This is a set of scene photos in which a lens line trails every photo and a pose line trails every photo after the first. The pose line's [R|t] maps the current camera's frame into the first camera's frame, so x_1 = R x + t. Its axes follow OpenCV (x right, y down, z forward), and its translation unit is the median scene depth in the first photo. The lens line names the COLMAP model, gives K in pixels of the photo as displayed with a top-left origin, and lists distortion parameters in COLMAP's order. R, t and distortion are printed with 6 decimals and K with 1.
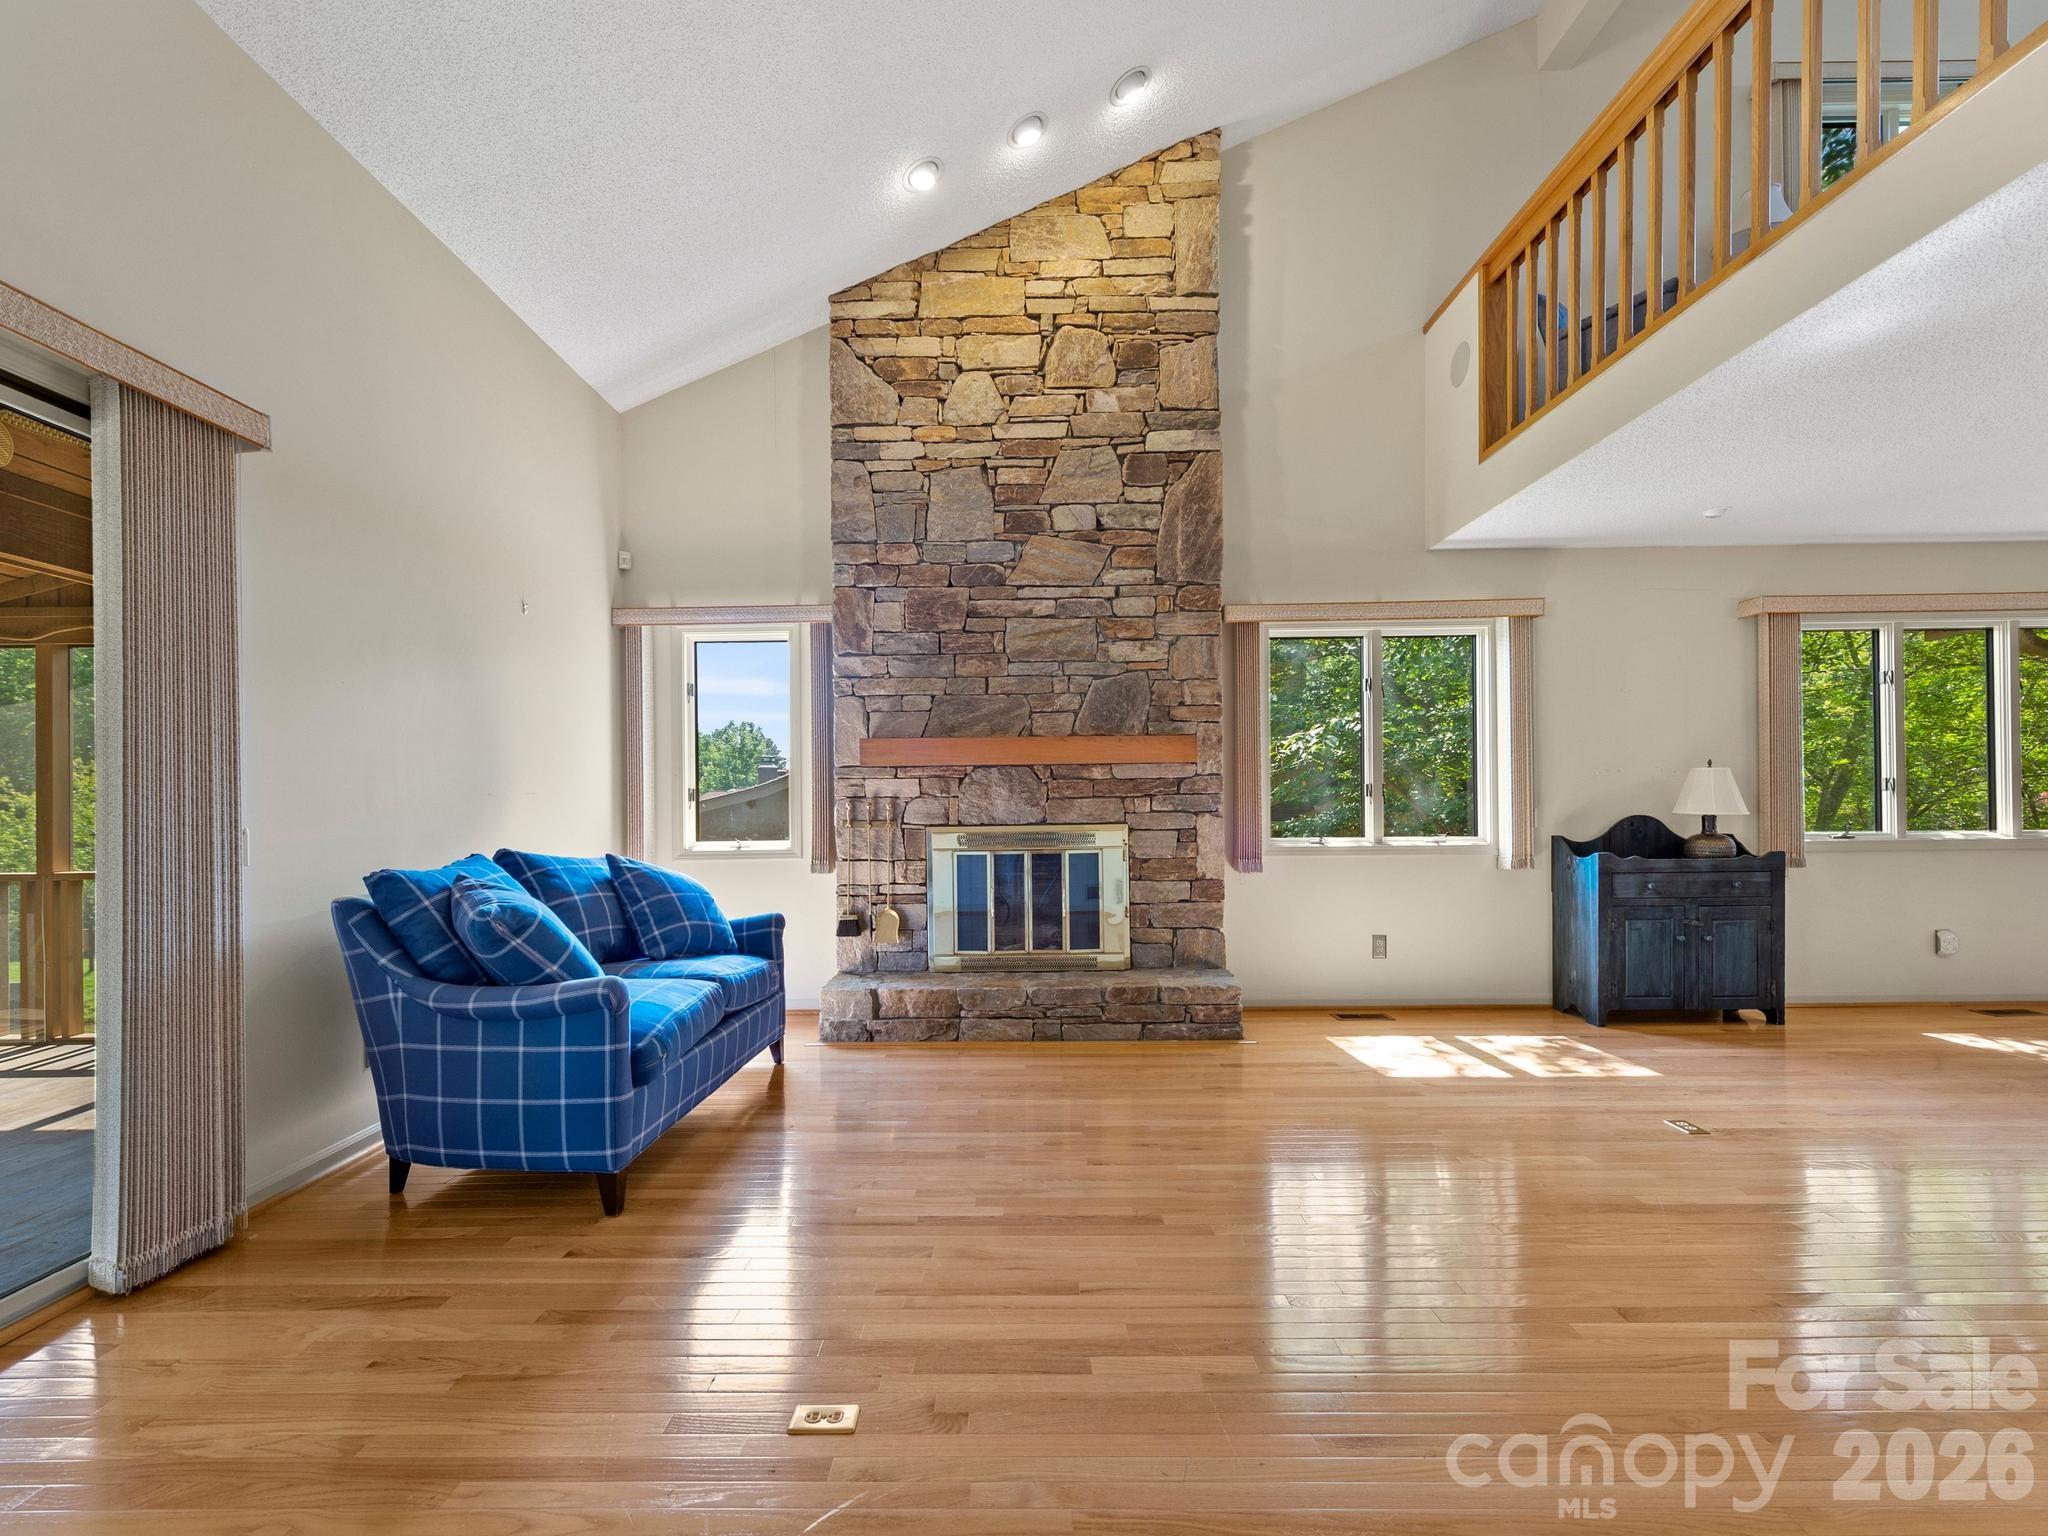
lens RADIAL K [[908.2, 0, 1020.8], [0, 908.2, 806.4], [0, 0, 1]] dist [0.016394, -0.005766]
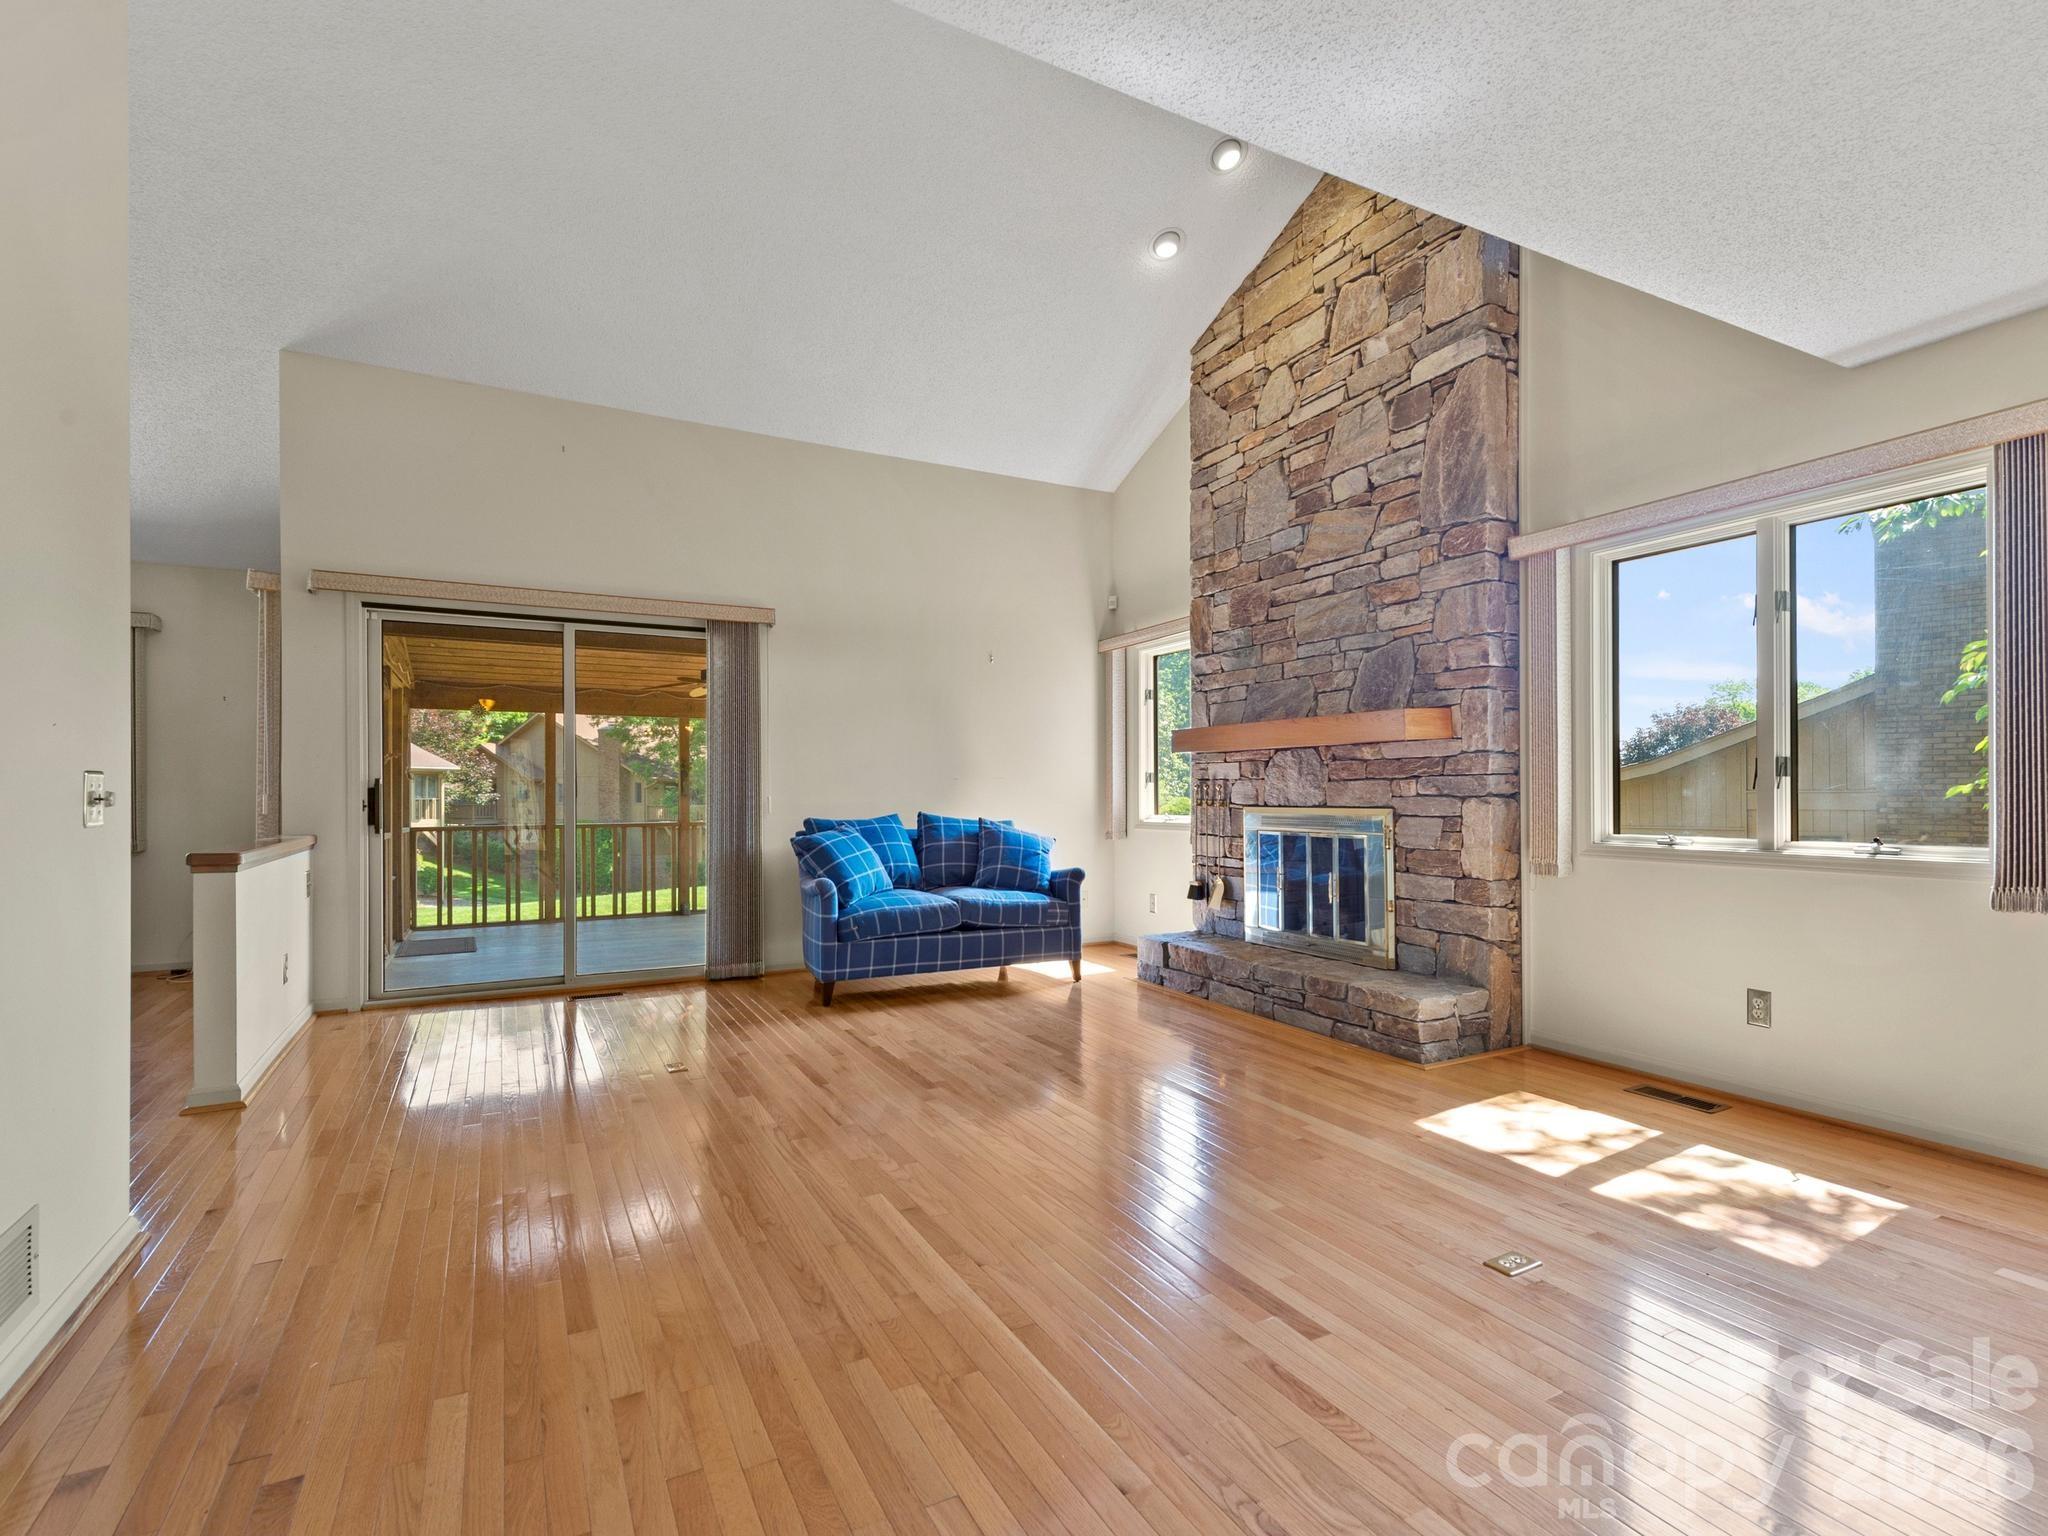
lens RADIAL K [[968.7, 0, 1025.5], [0, 968.7, 787.7], [0, 0, 1]] dist [0.015848, -0.004135]
pose [[0.474745, 0.005906, -0.880104, 0.791382], [-0.001736, 0.999982, 0.005774, -0.006666], [0.880122, -0.001214, 0.474747, 0.221963]]
